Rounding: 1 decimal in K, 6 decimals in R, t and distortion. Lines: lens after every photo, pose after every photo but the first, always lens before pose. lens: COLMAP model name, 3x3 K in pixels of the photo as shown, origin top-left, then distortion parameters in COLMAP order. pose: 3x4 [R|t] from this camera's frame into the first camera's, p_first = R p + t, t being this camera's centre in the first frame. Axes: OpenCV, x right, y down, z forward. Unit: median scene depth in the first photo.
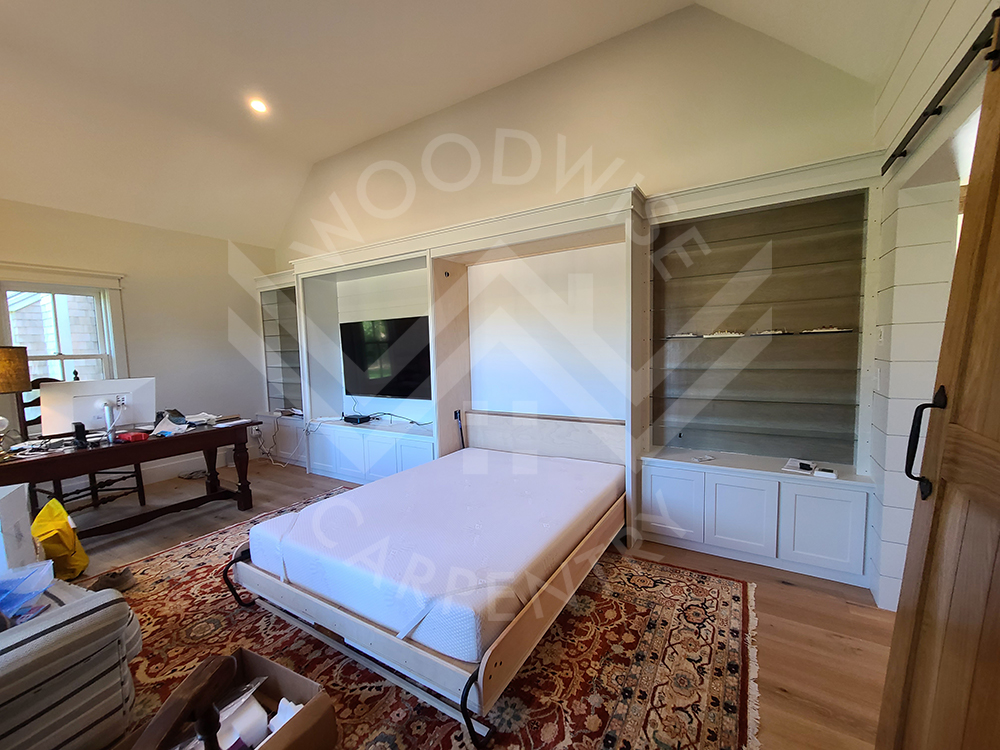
lens RADIAL K [[407.5, 0, 501.2], [0, 407.5, 377.7], [0, 0, 1]] dist [-0.003918, 0.000079]
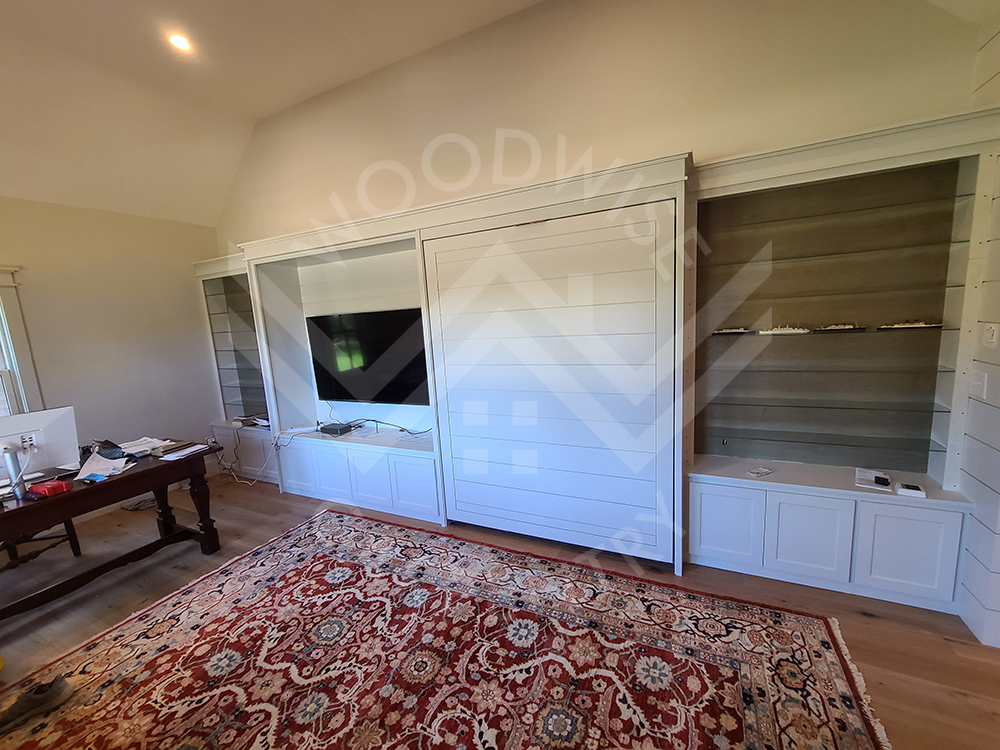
lens RADIAL K [[407.5, 0, 500.3], [0, 407.5, 376.8], [0, 0, 1]] dist [-0.003918, 0.000079]
pose [[0.994864, -0.048055, 0.089081, -0.132483], [0.041578, 0.996451, 0.073193, -0.096678], [-0.092282, -0.069113, 0.993331, 0.196029]]
